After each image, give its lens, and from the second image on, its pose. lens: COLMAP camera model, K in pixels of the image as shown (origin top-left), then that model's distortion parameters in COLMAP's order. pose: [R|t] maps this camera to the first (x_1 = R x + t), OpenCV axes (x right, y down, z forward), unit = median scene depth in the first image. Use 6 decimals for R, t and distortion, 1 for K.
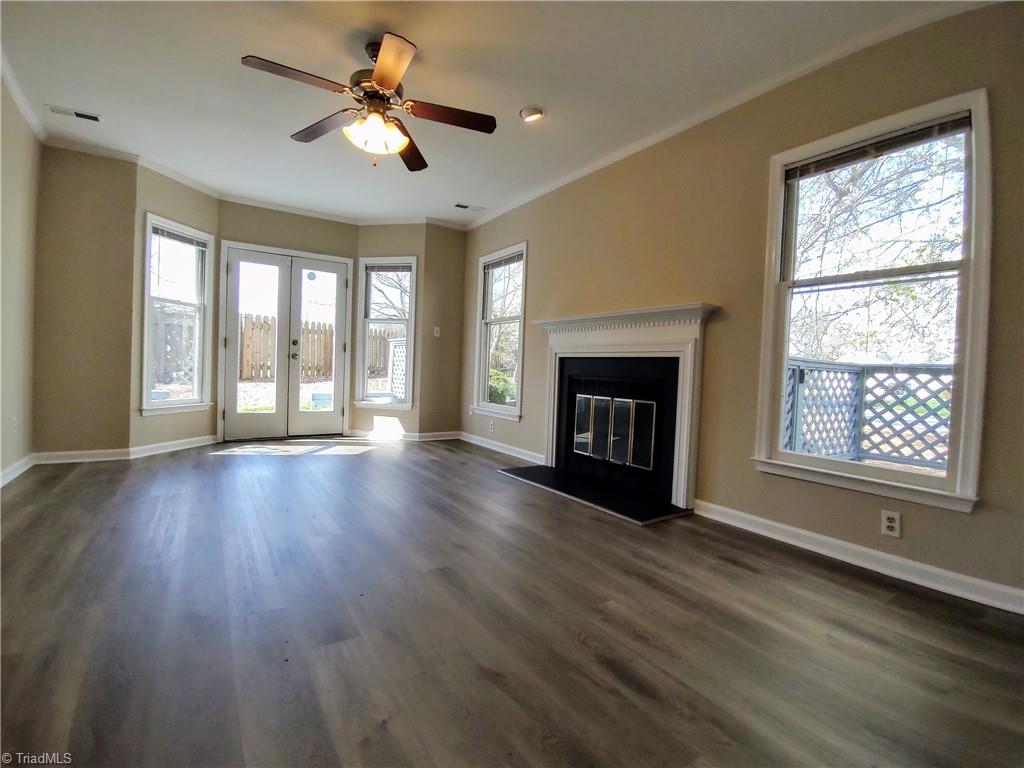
lens RADIAL K [[465.8, 0, 509.6], [0, 465.8, 384.2], [0, 0, 1]] dist [-0.017051, -0.001766]
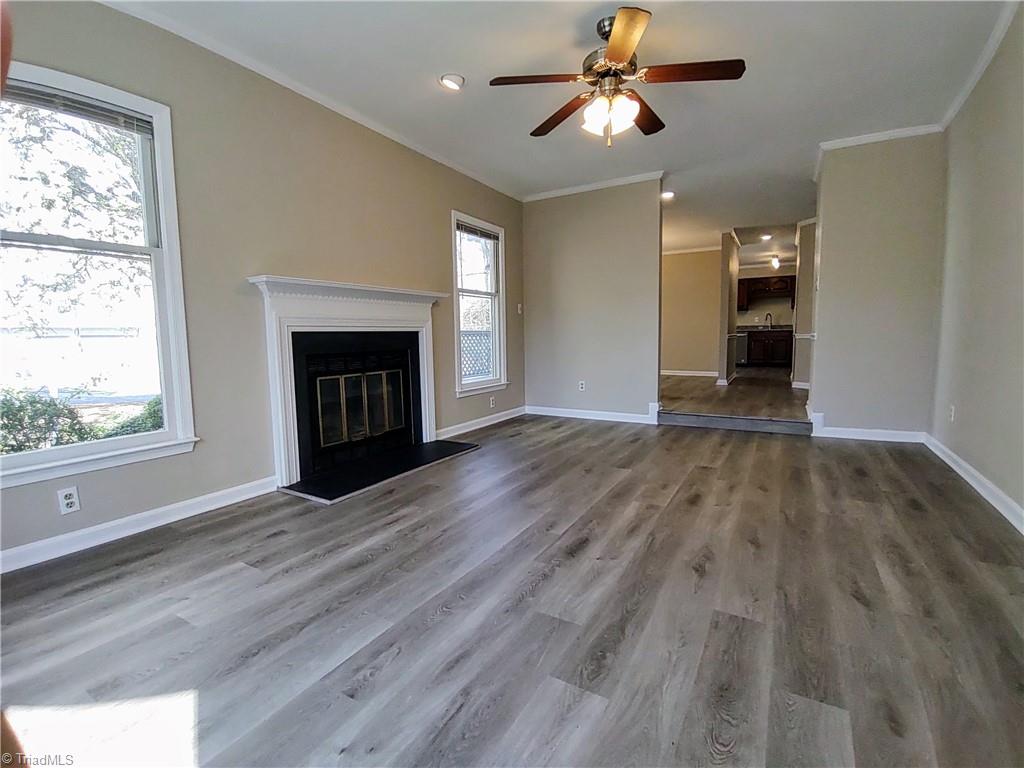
lens RADIAL K [[465.8, 0, 507.7], [0, 465.8, 382.3], [0, 0, 1]] dist [-0.017051, -0.001766]
pose [[-0.424718, -0.114162, 0.898099, -0.922514], [0.040435, 0.988635, 0.144793, -0.095368], [-0.904423, 0.097810, -0.415275, 1.322131]]
